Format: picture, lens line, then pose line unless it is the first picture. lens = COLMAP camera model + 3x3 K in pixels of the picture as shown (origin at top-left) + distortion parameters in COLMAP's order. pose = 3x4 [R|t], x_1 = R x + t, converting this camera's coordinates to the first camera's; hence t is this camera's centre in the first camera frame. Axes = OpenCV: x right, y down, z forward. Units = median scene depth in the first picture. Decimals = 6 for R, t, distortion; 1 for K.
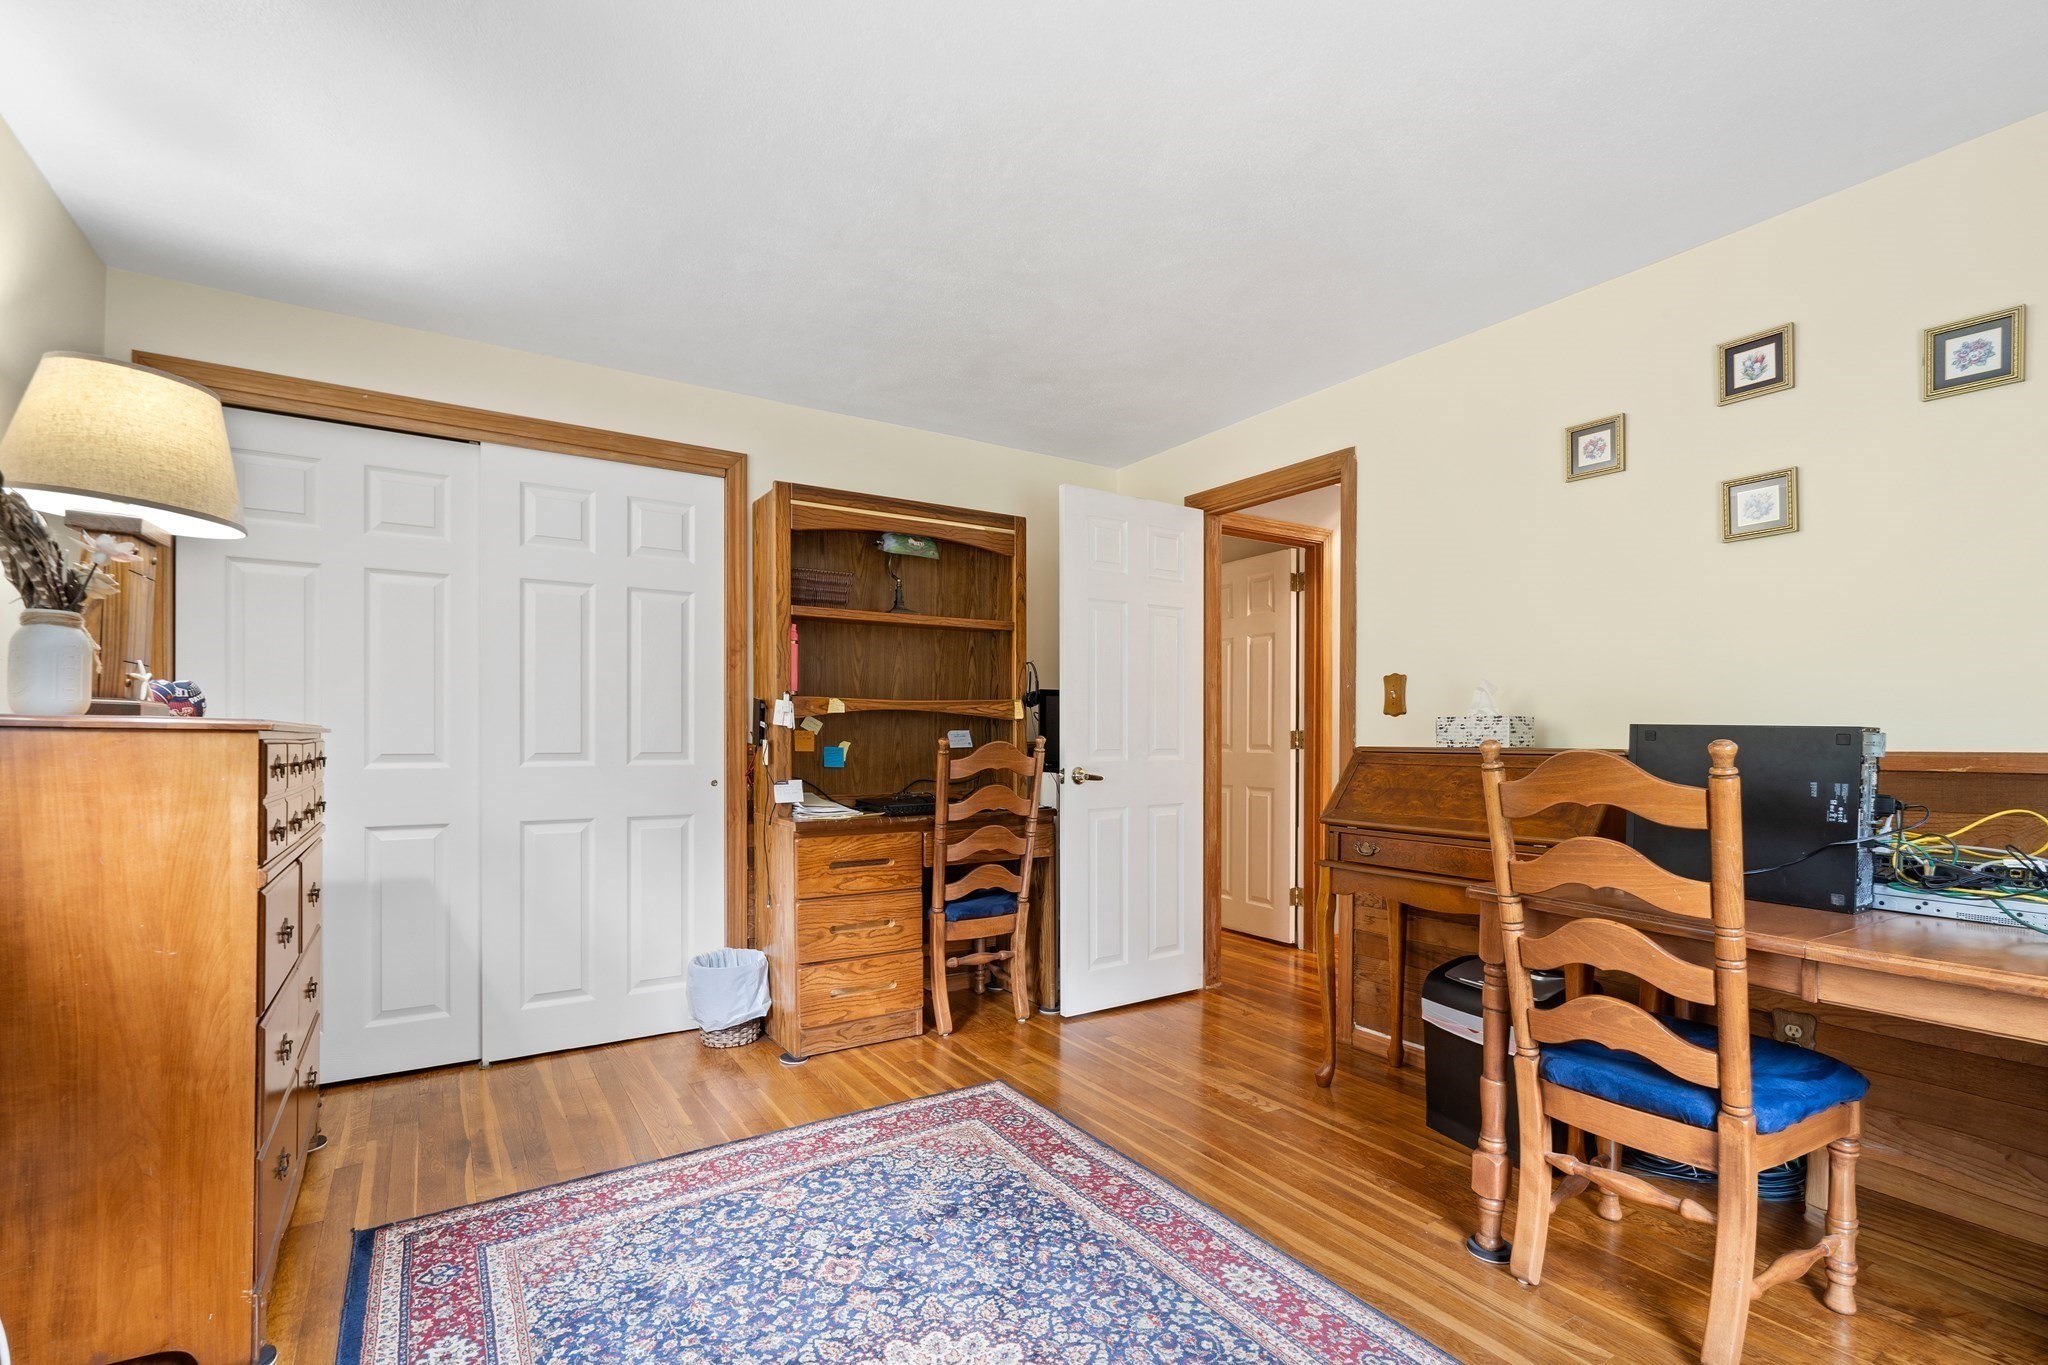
lens RADIAL K [[905.7, 0, 1016.7], [0, 905.7, 700.5], [0, 0, 1]] dist [-0.001488, 0.000016]
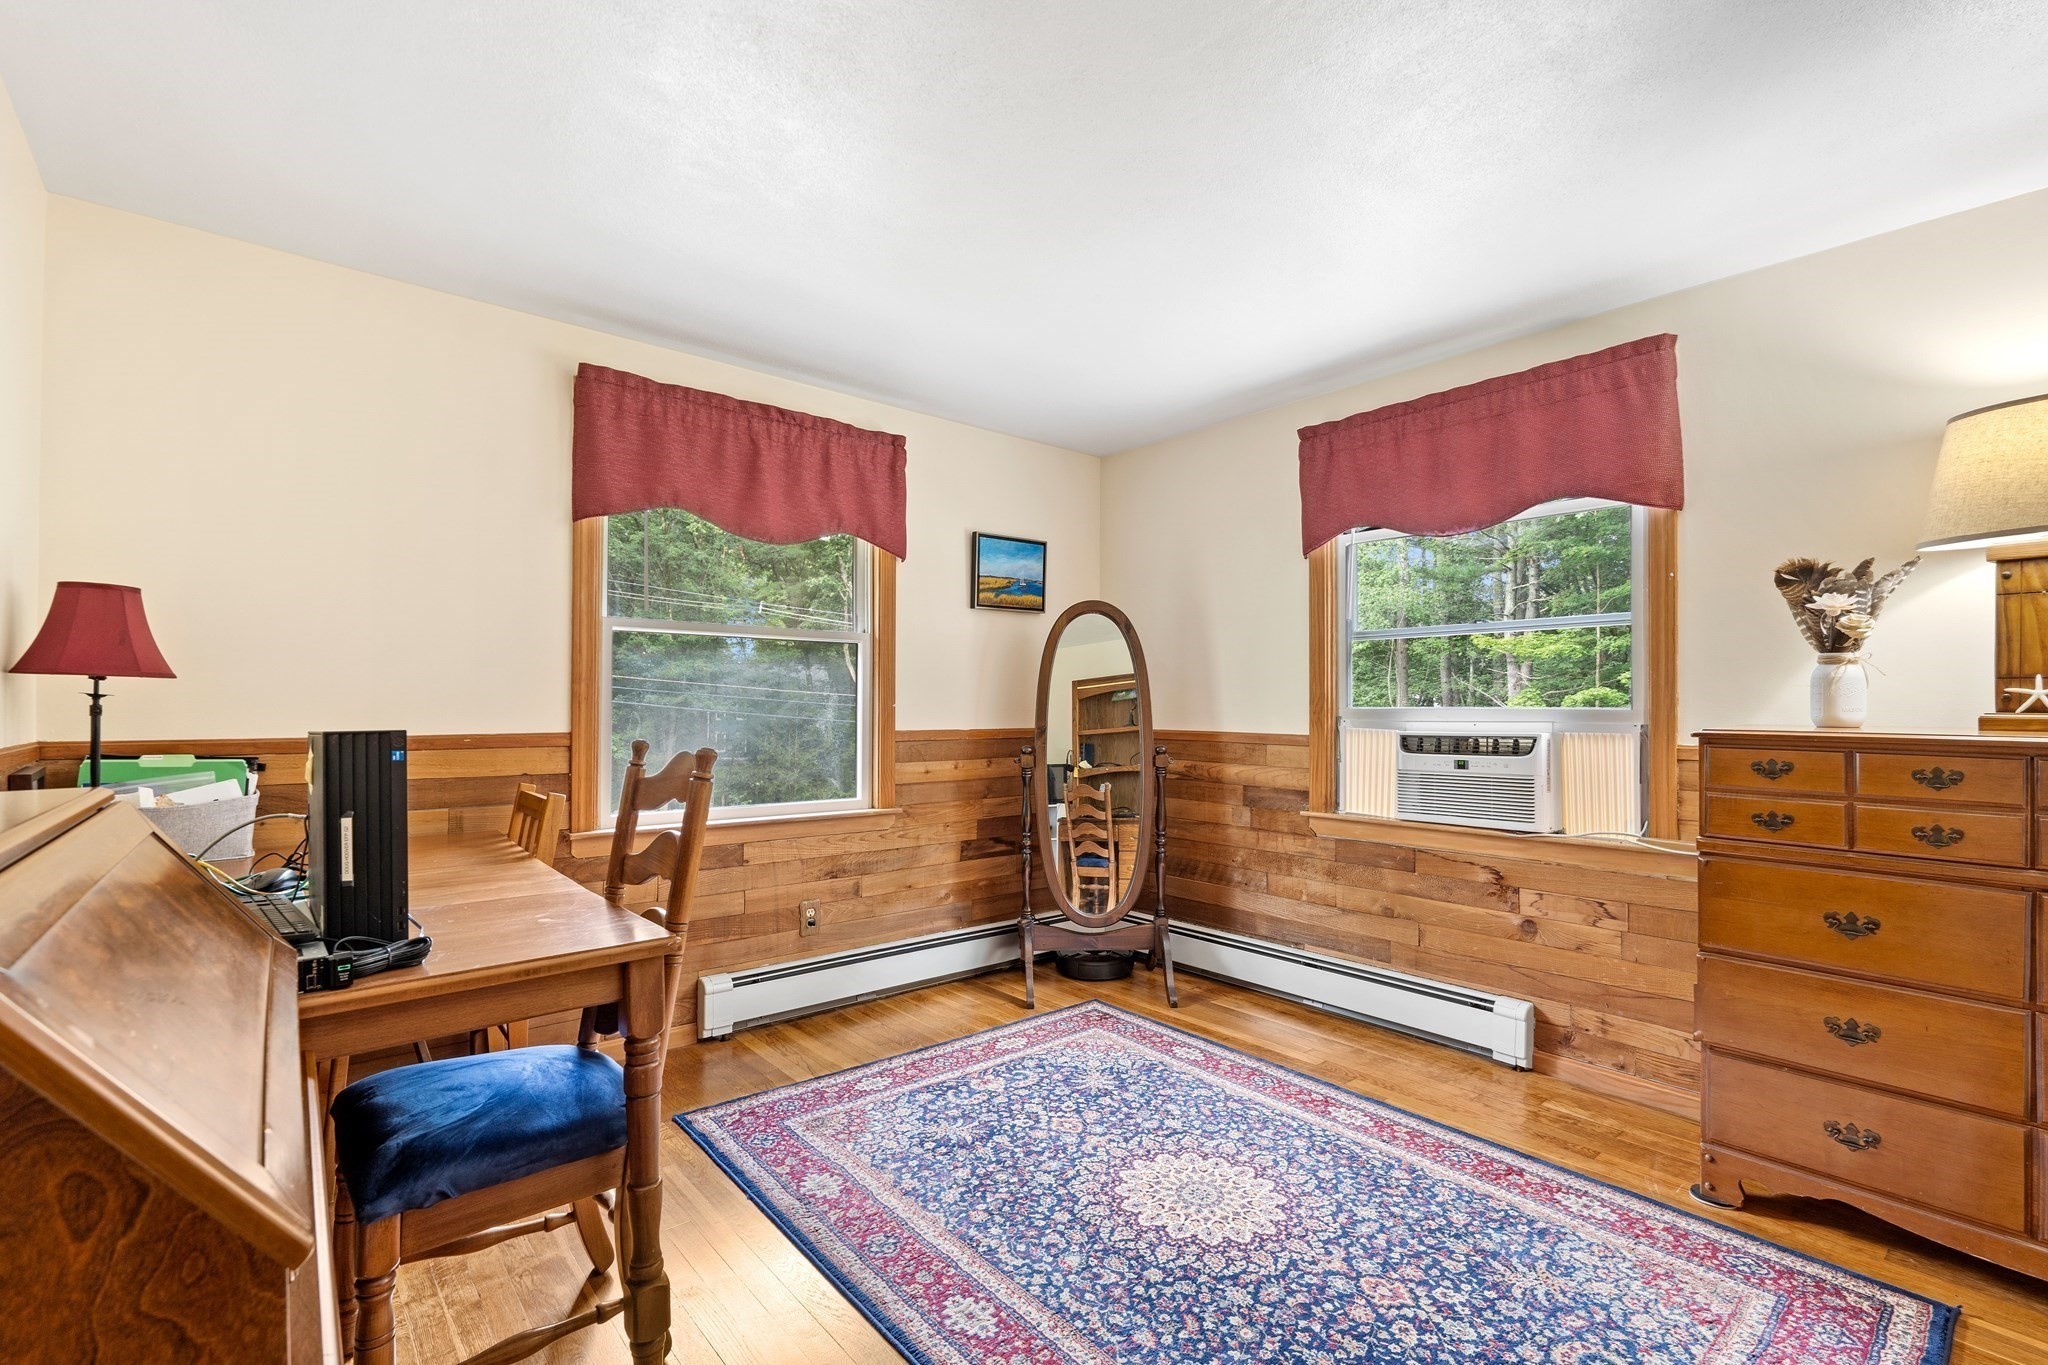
lens RADIAL K [[934.1, 0, 1028.1], [0, 934.1, 702.6], [0, 0, 1]] dist [-0.000336, 0.000029]
pose [[-0.989043, -0.010501, -0.147255, 0.356061], [-0.004277, 0.999086, -0.042525, 0.041539], [0.147567, -0.041429, -0.988184, 2.053764]]
